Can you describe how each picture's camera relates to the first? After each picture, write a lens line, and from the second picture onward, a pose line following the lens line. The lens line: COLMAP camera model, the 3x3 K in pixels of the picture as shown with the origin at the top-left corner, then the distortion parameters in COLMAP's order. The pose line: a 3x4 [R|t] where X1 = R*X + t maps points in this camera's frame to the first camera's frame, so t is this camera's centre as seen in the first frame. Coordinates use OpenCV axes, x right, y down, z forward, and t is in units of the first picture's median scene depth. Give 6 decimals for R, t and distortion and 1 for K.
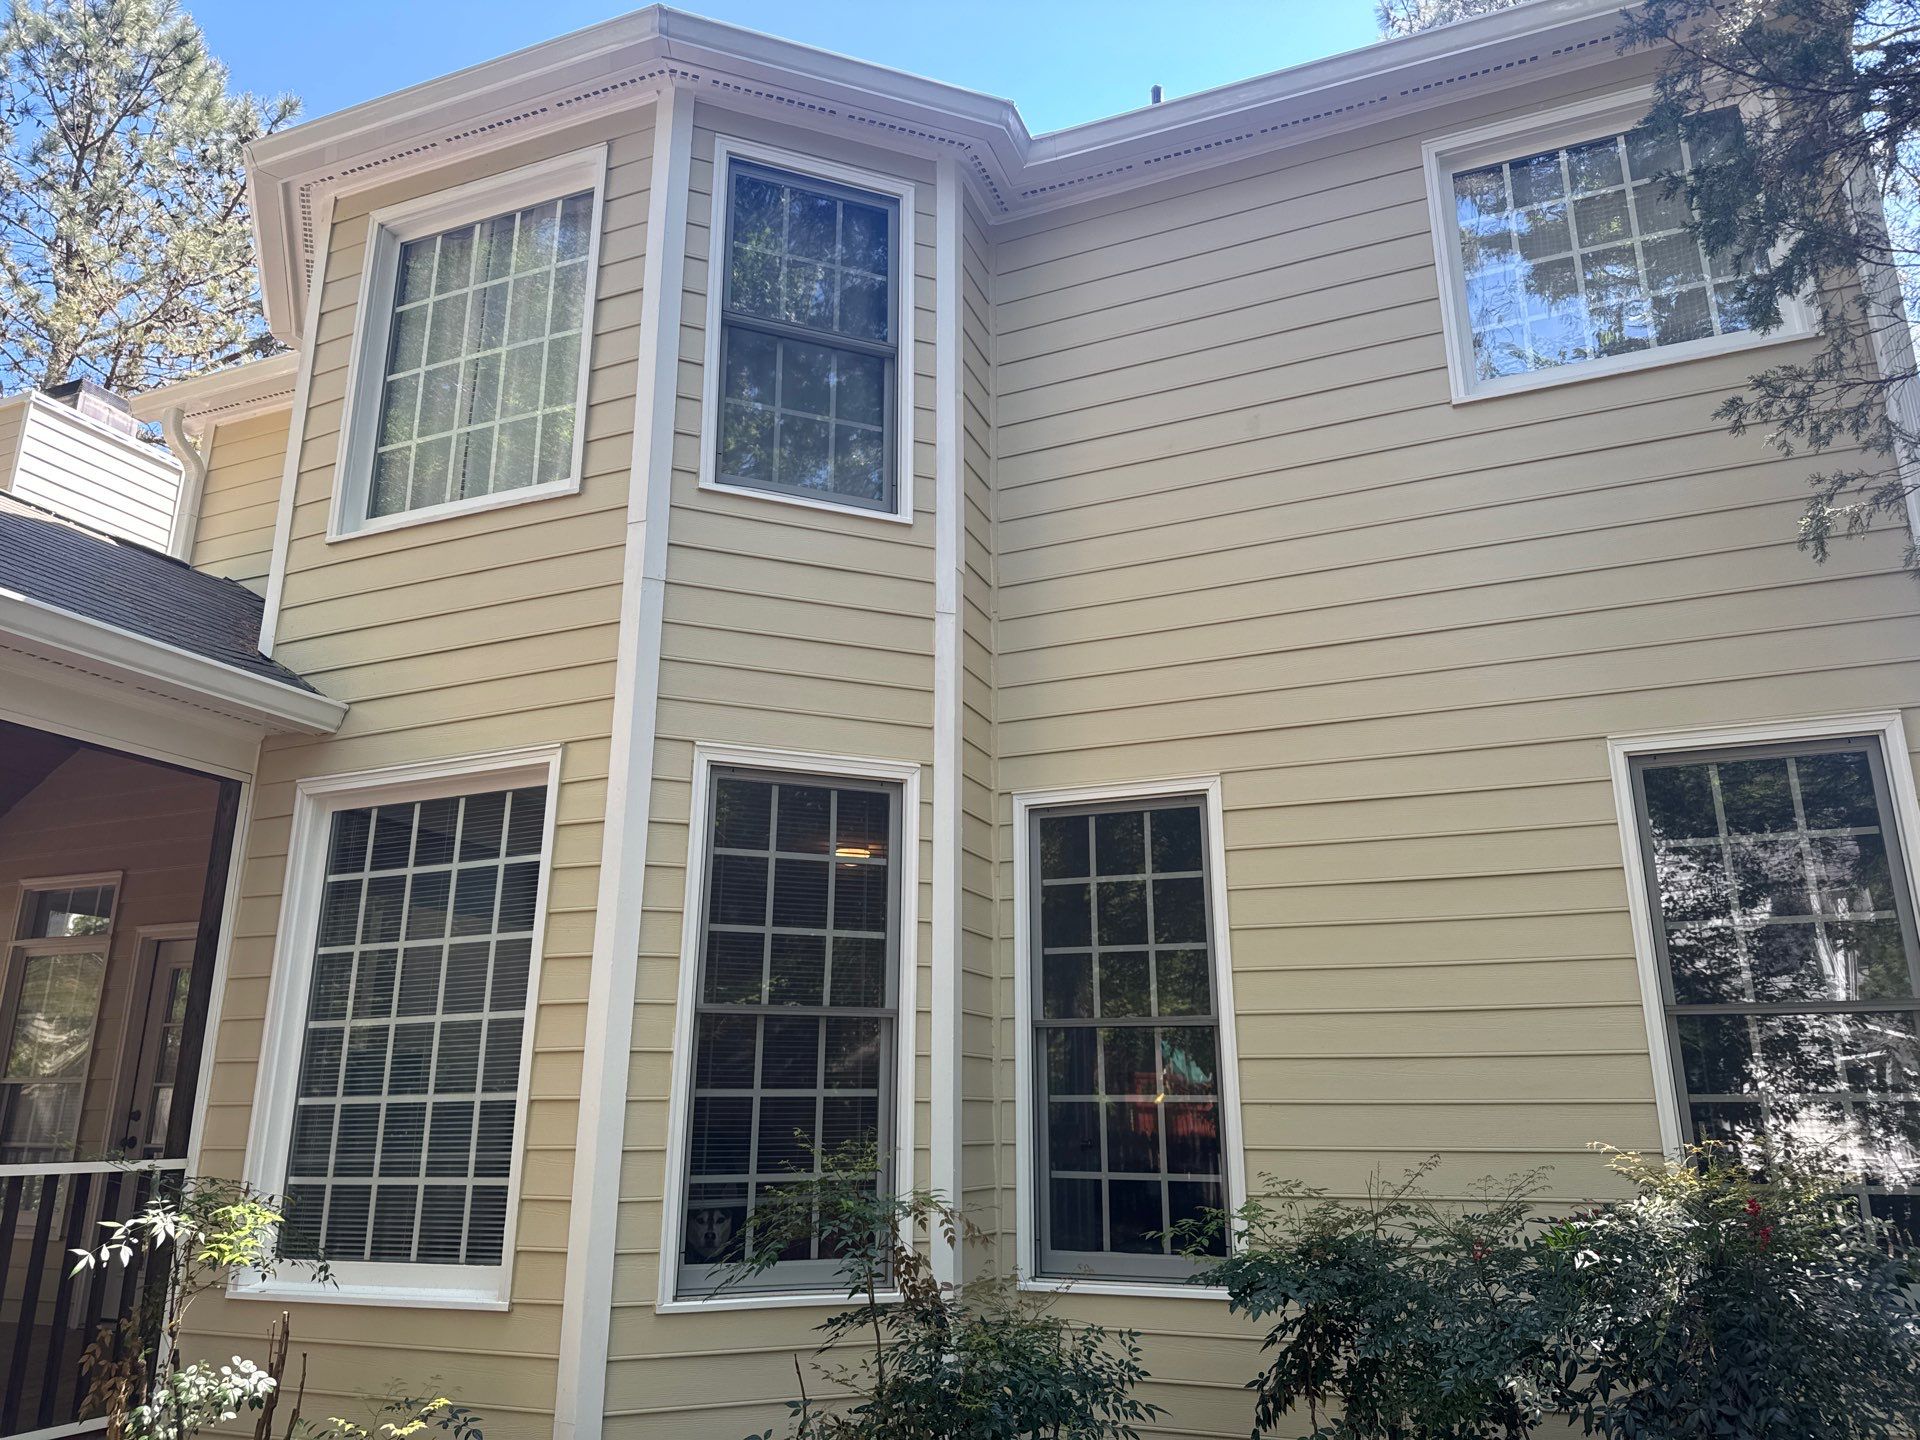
lens RADIAL K [[1356.3, 0, 955.9], [0, 1356.3, 714.4], [0, 0, 1]] dist [0.046178, -0.039313]
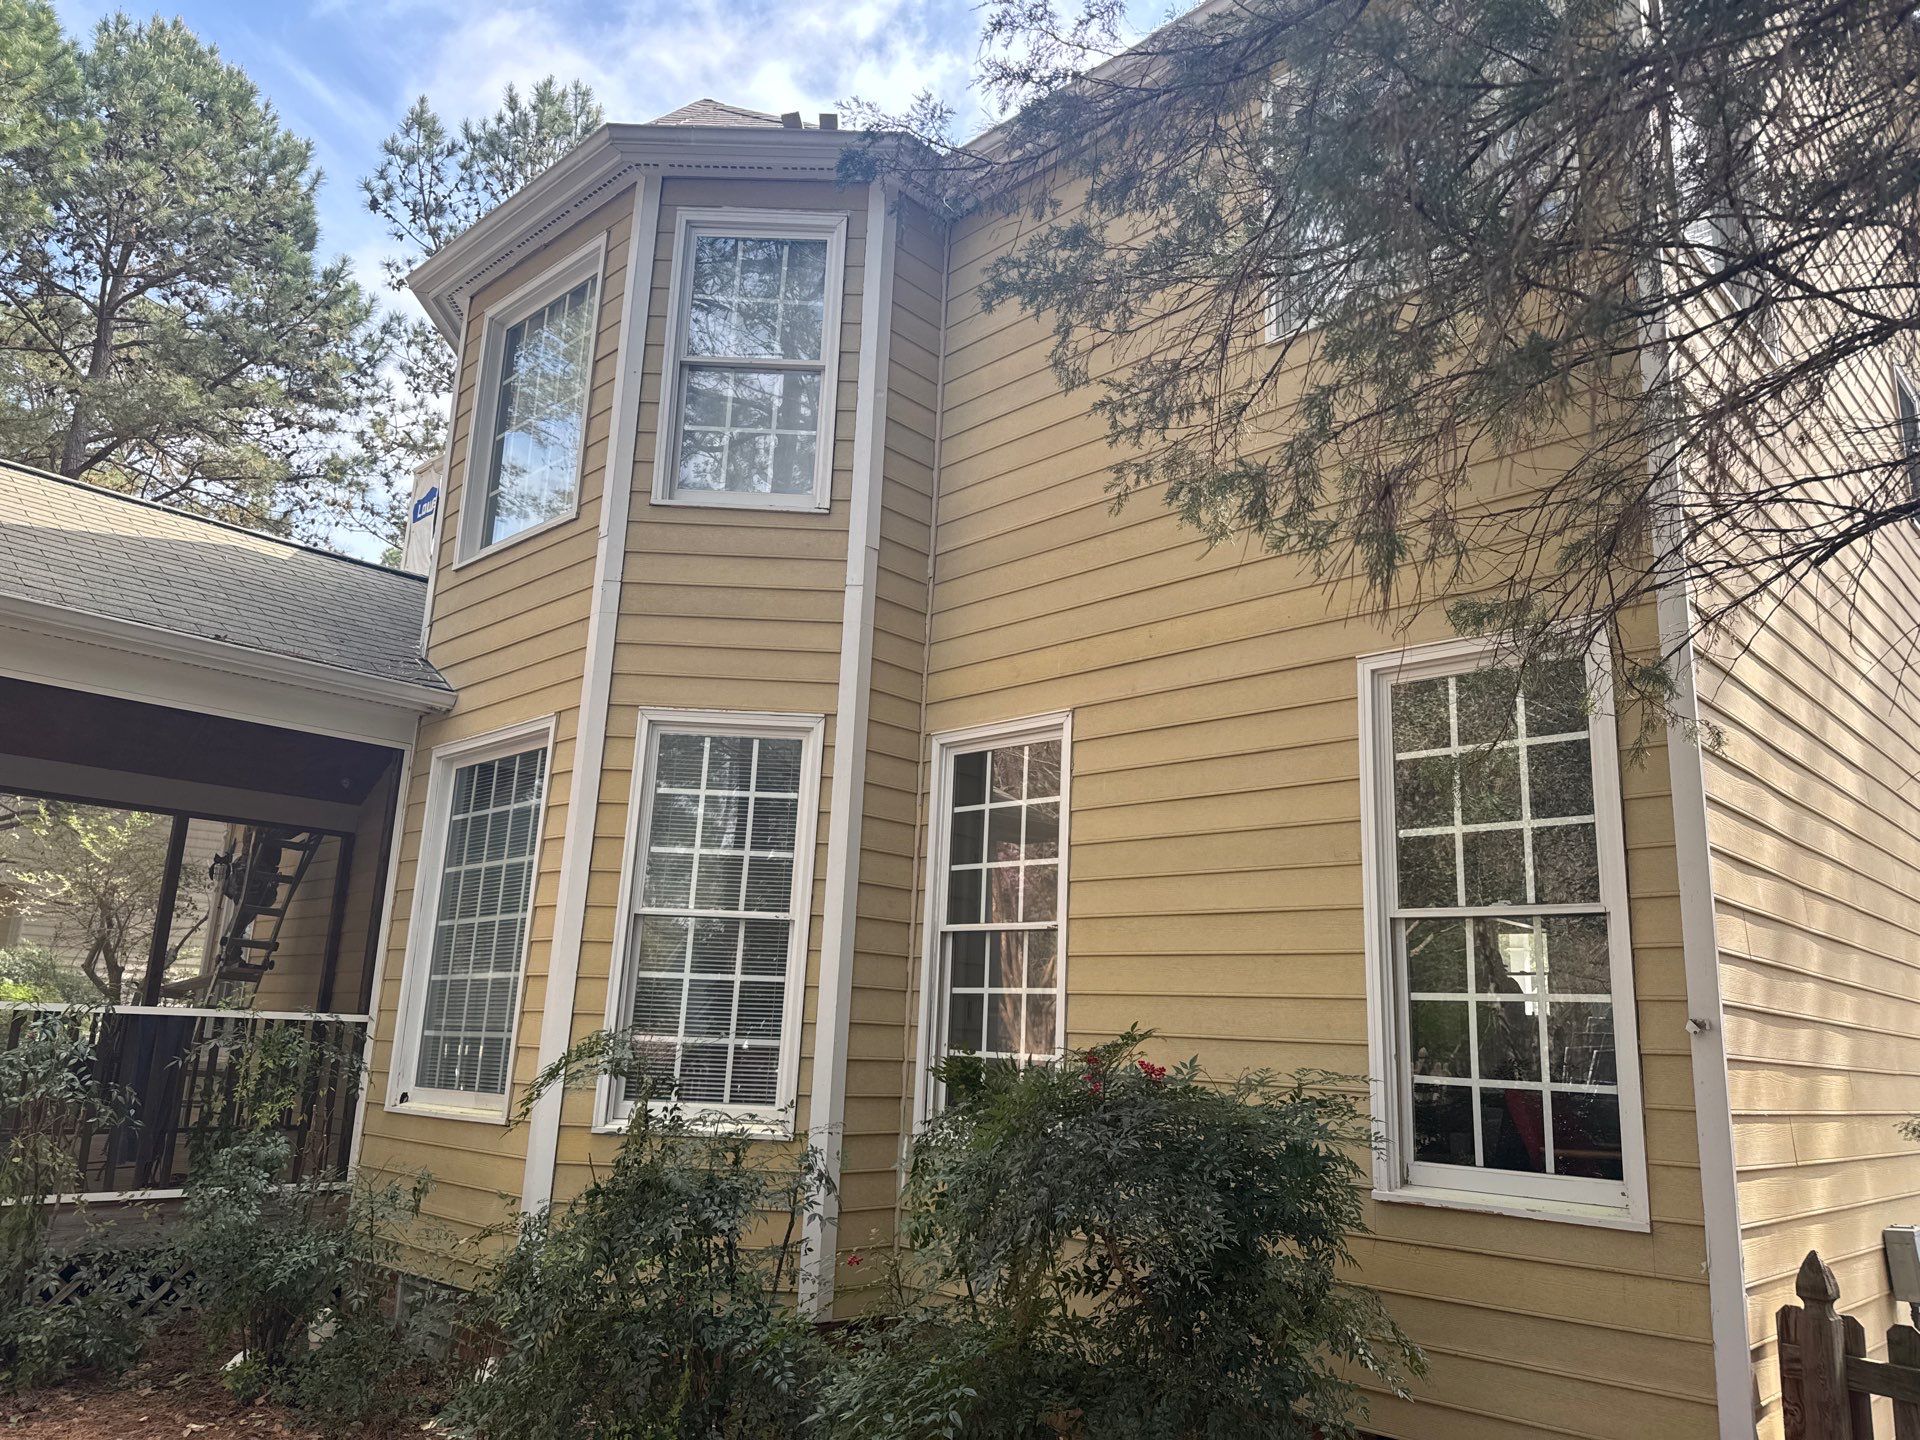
lens RADIAL K [[1338.8, 0, 961.8], [0, 1338.8, 727.2], [0, 0, 1]] dist [0.108350, -0.178544]
pose [[0.930276, -0.047319, -0.363796, 0.516779], [0.067255, 0.996838, 0.042322, 0.005797], [0.360643, -0.063839, 0.930517, -0.073563]]
